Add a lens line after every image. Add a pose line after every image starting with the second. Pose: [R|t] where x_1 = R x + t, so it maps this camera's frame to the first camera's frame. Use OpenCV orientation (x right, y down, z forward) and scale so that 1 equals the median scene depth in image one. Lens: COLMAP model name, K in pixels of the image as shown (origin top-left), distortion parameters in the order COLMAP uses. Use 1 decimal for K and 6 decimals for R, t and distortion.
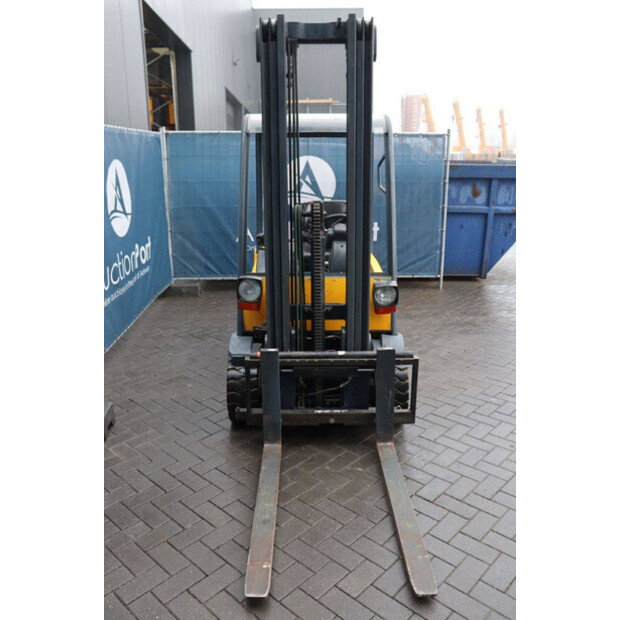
lens RADIAL K [[533.0, 0, 312.0], [0, 533.0, 309.5], [0, 0, 1]] dist [-0.110494, 0.051396]
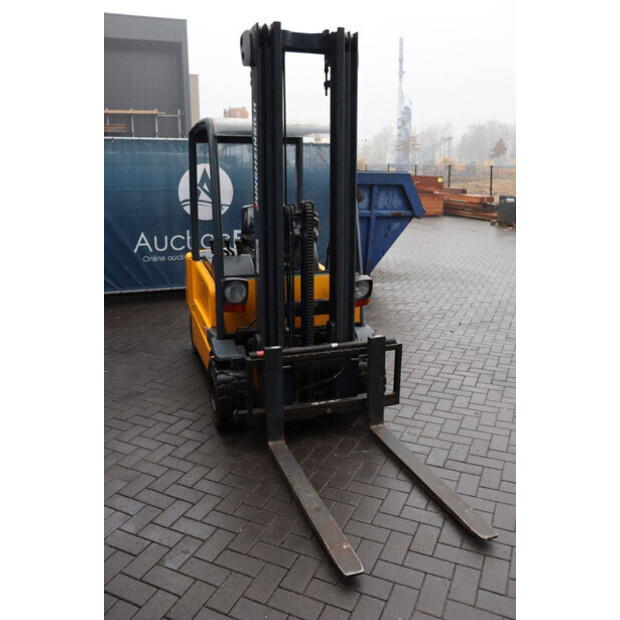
lens RADIAL K [[533.0, 0, 308.3], [0, 533.0, 309.9], [0, 0, 1]] dist [-0.110494, 0.051396]
pose [[0.949393, -0.072117, 0.305699, -0.305580], [0.078545, 0.996872, -0.008763, 0.017291], [-0.304111, 0.032331, 0.952088, 0.008926]]
